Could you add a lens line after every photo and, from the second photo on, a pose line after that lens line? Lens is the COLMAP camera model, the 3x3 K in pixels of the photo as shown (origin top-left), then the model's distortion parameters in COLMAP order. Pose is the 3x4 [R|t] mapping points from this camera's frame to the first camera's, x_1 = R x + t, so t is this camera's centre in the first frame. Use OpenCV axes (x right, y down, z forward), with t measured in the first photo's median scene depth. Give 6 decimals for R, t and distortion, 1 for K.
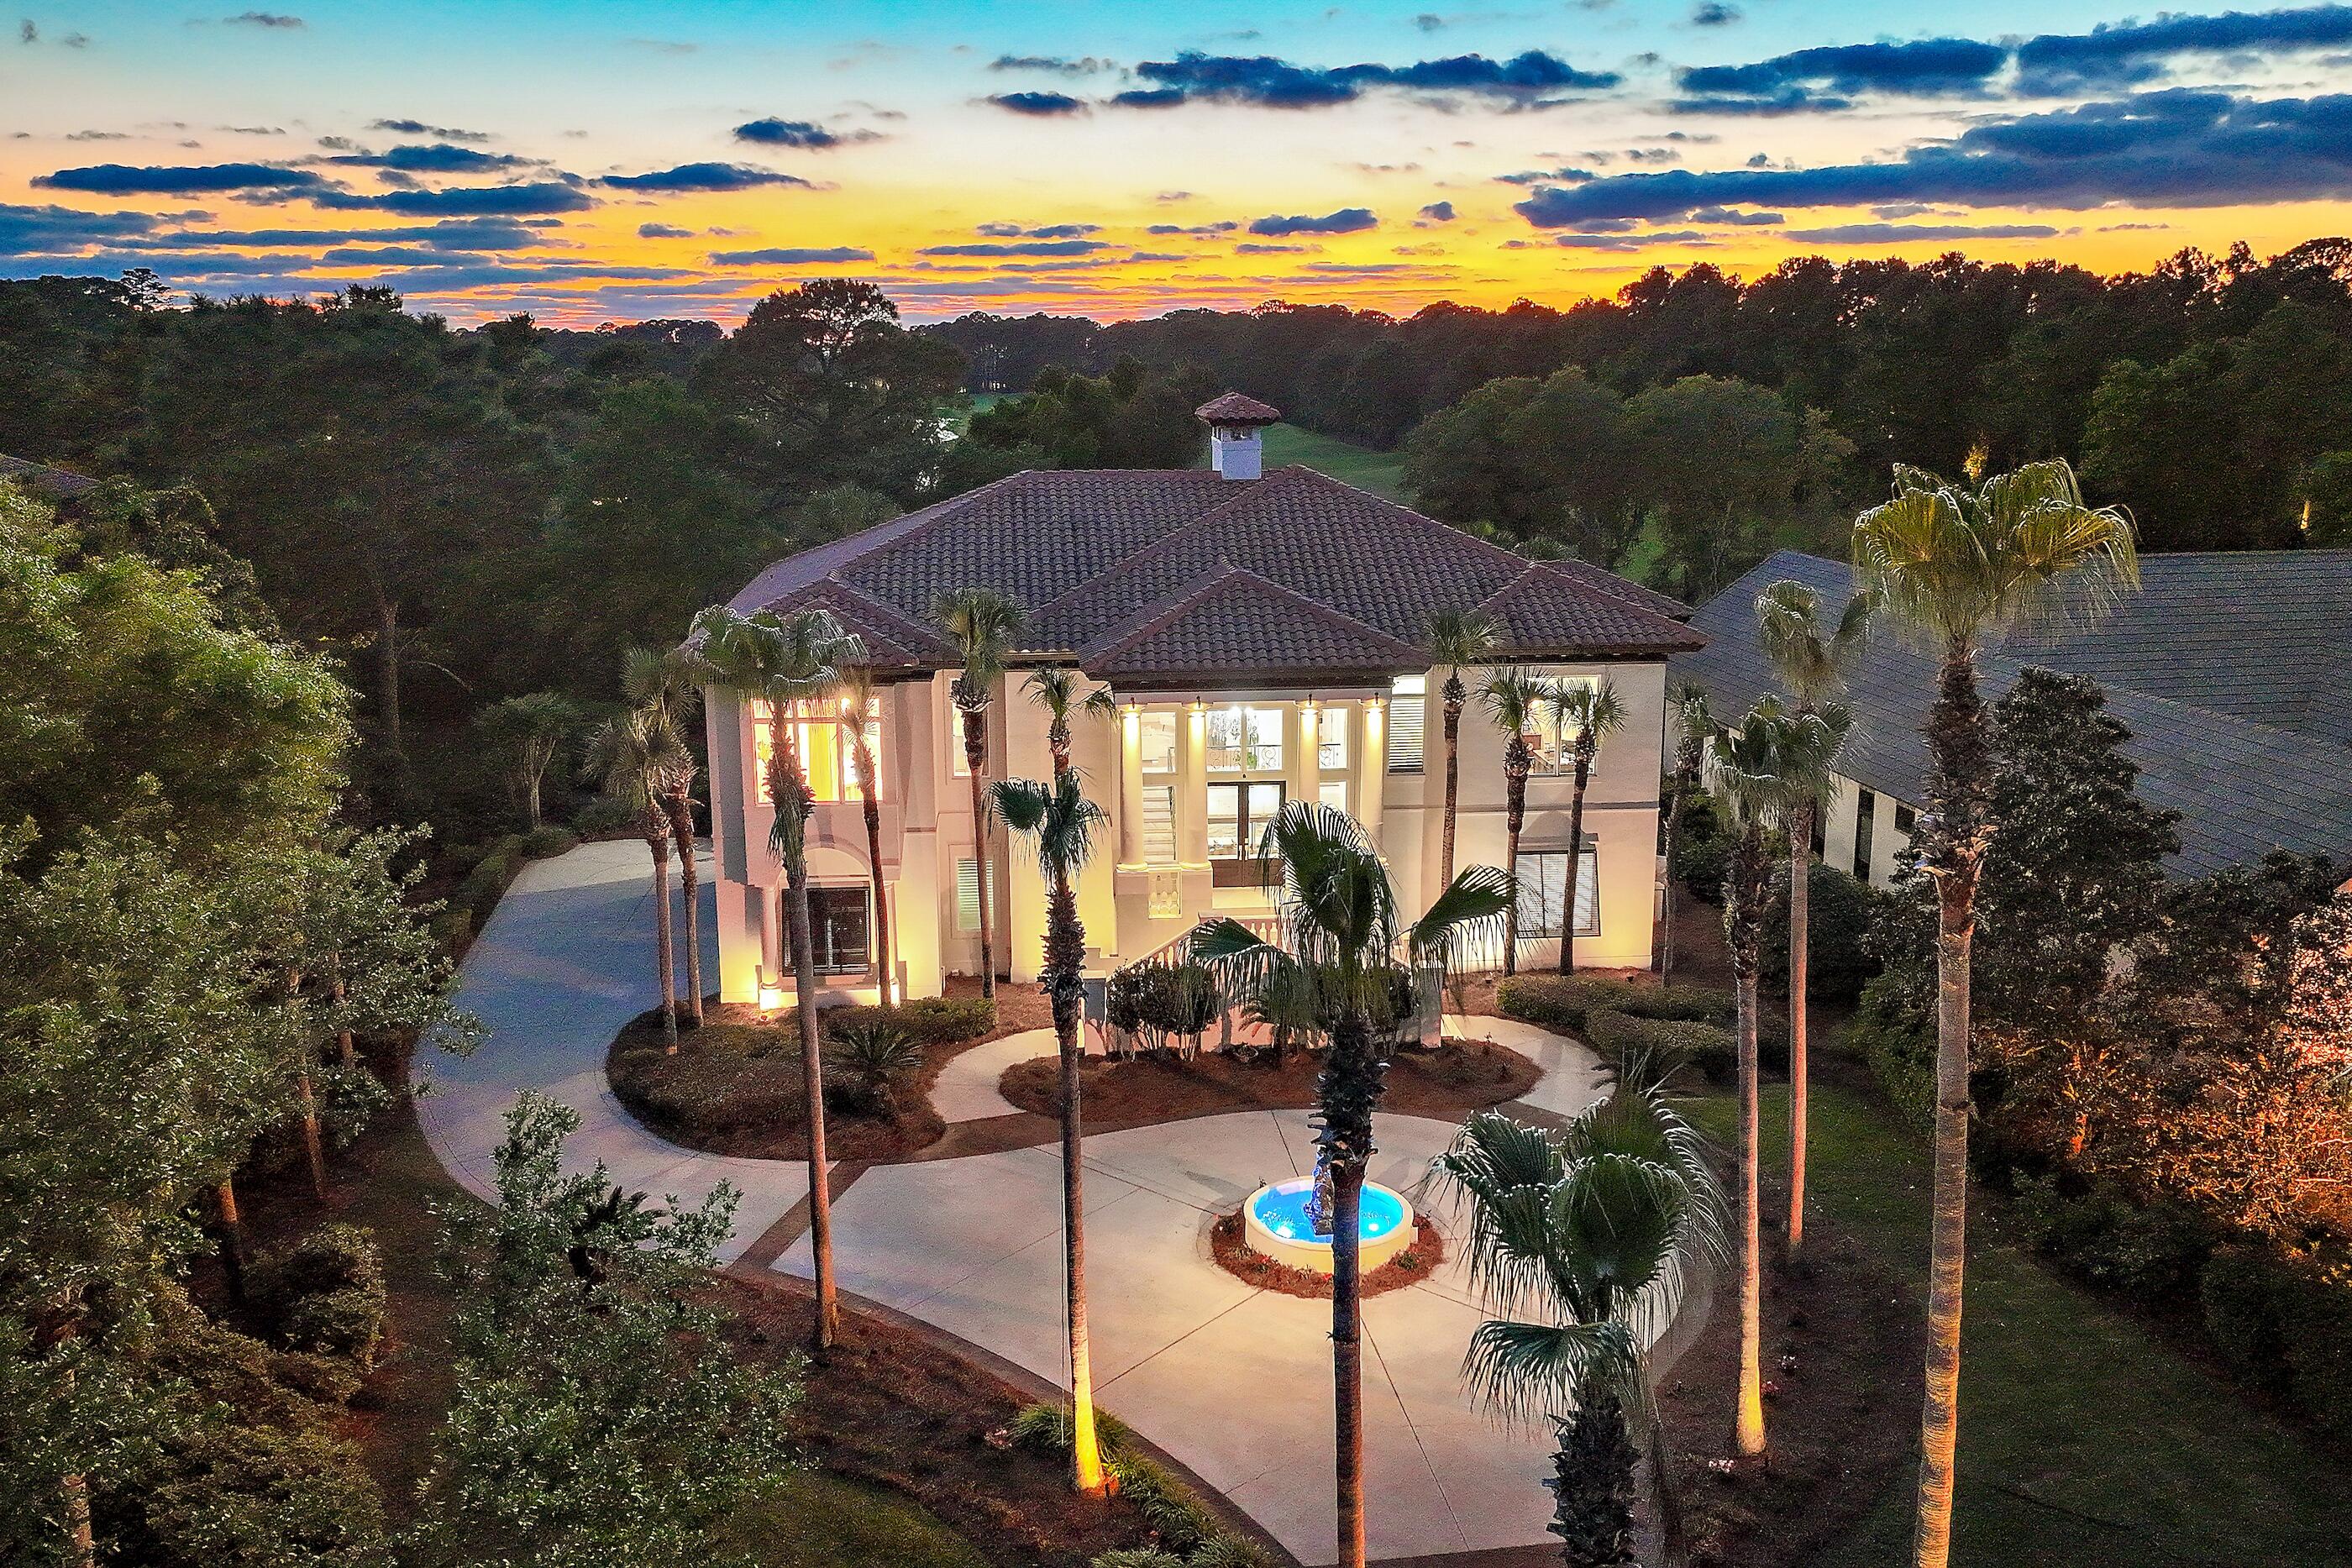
lens RADIAL K [[1955.2, 0, 1176.0], [0, 1955.2, 784.0], [0, 0, 1]] dist [0.002094, 0.003720]
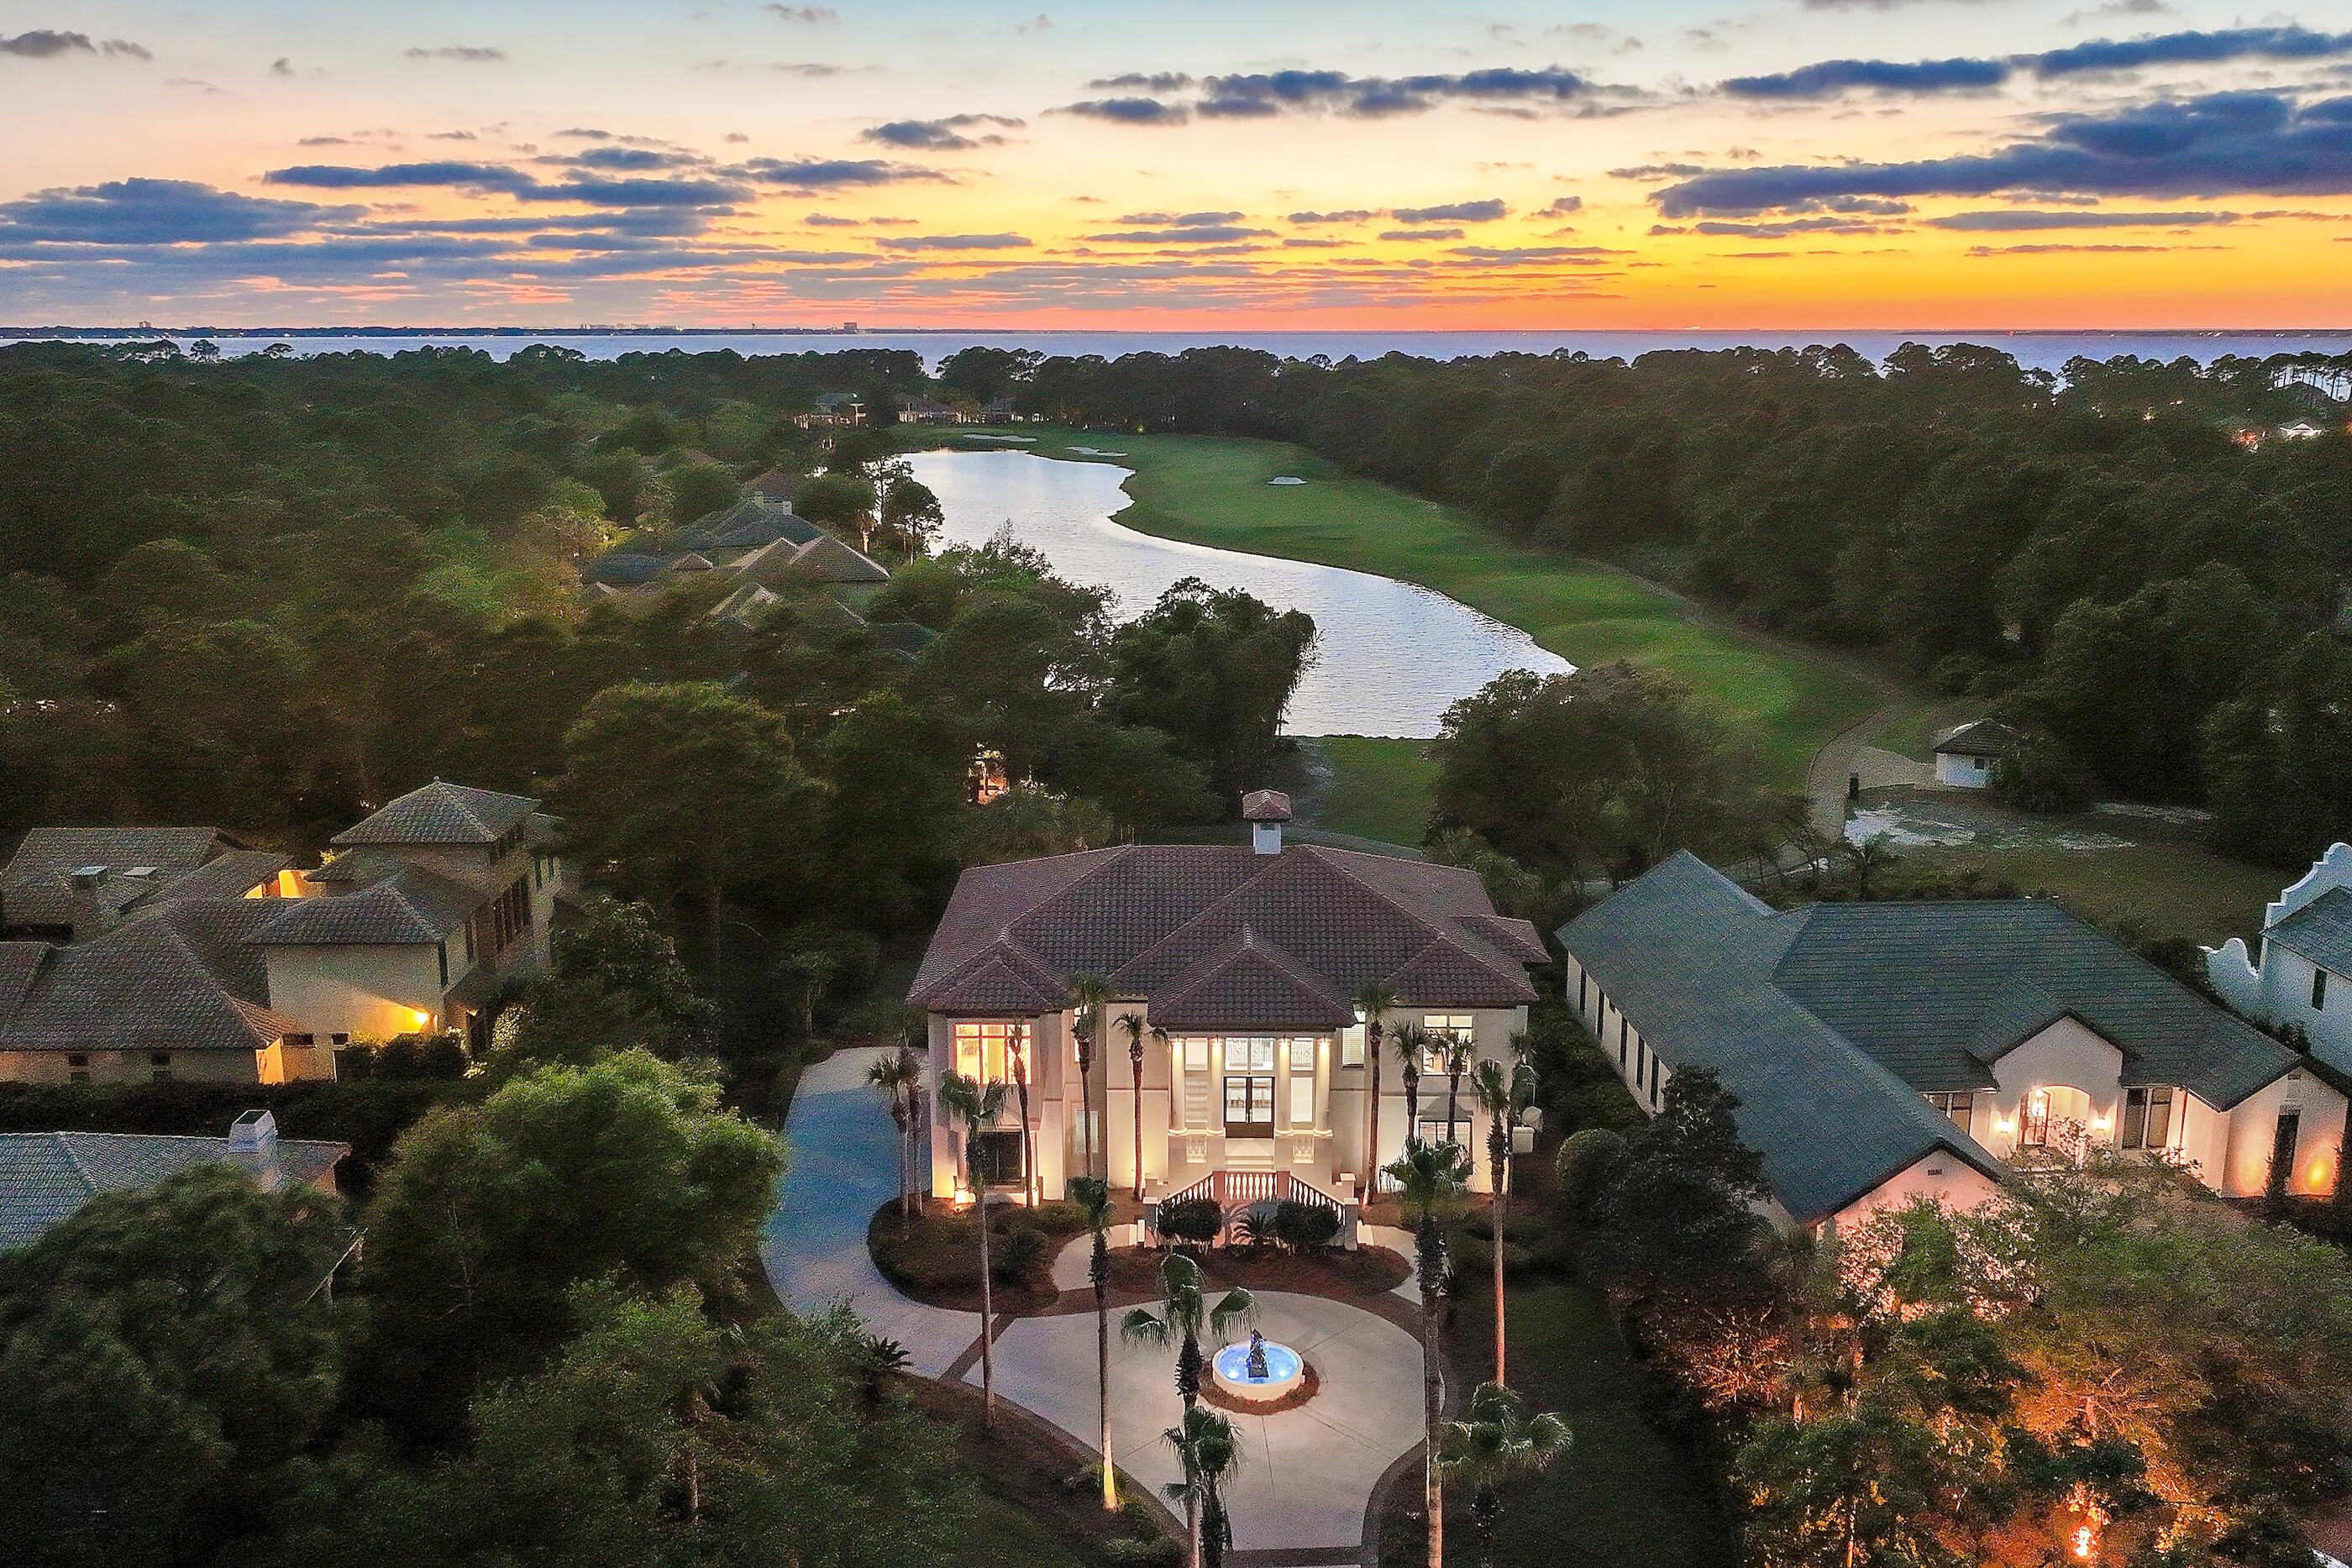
lens RADIAL K [[1969.6, 0, 1176.0], [0, 1969.6, 784.0], [0, 0, 1]] dist [0.004103, -0.002258]
pose [[0.995563, 0.025241, -0.090647, 0.125528], [-0.024510, 0.999658, 0.009169, -0.278214], [0.090848, -0.006906, 0.995841, -0.695351]]
